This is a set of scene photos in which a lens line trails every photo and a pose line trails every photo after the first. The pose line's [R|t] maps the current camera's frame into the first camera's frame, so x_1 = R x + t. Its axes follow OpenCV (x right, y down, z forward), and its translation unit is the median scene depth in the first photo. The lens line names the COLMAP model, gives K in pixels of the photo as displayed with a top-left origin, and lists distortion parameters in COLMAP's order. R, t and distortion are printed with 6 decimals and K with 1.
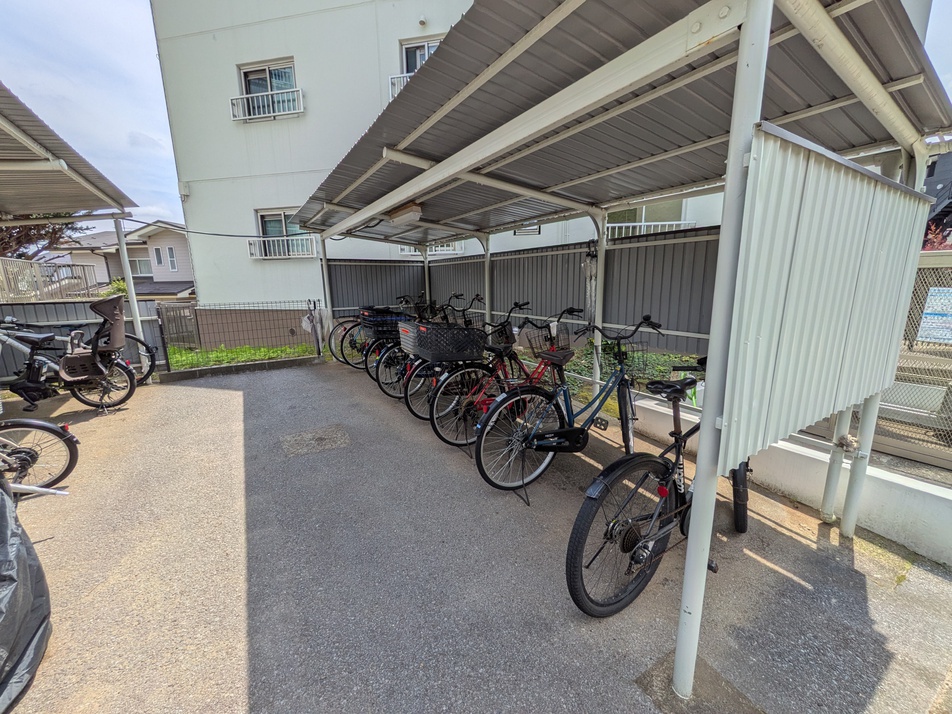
lens RADIAL K [[381.1, 0, 478.1], [0, 381.1, 355.1], [0, 0, 1]] dist [-0.002051, -0.000314]
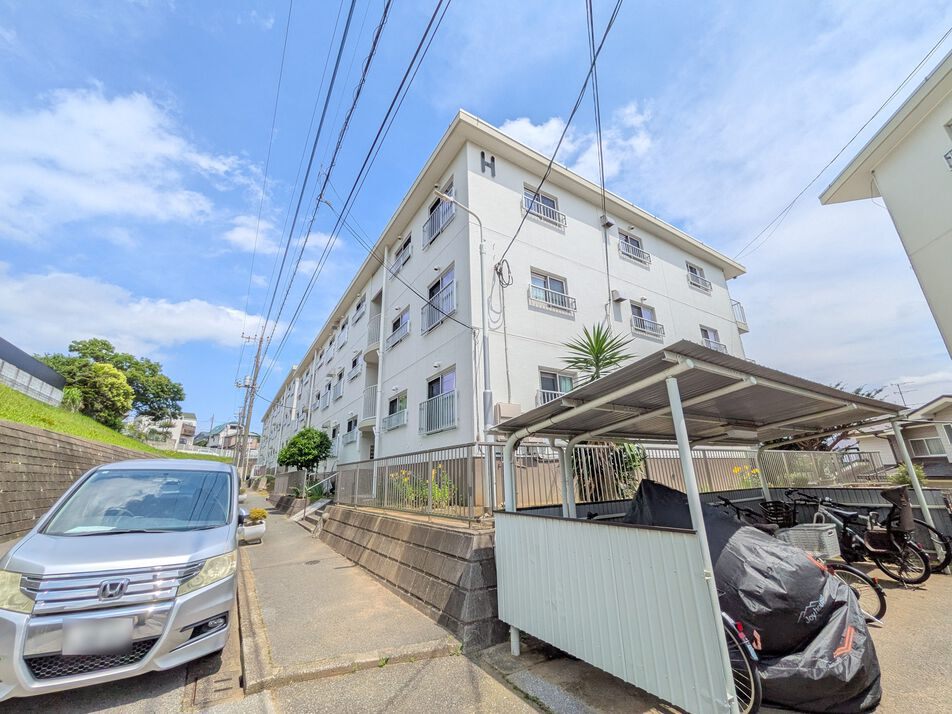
lens RADIAL K [[381.1, 0, 478.1], [0, 381.1, 355.1], [0, 0, 1]] dist [-0.002051, -0.000314]
pose [[-0.007603, -0.288967, -0.957309, 0.364182], [-0.167437, 0.944189, -0.283677, 0.024553], [0.985853, 0.158132, -0.055563, -0.355321]]
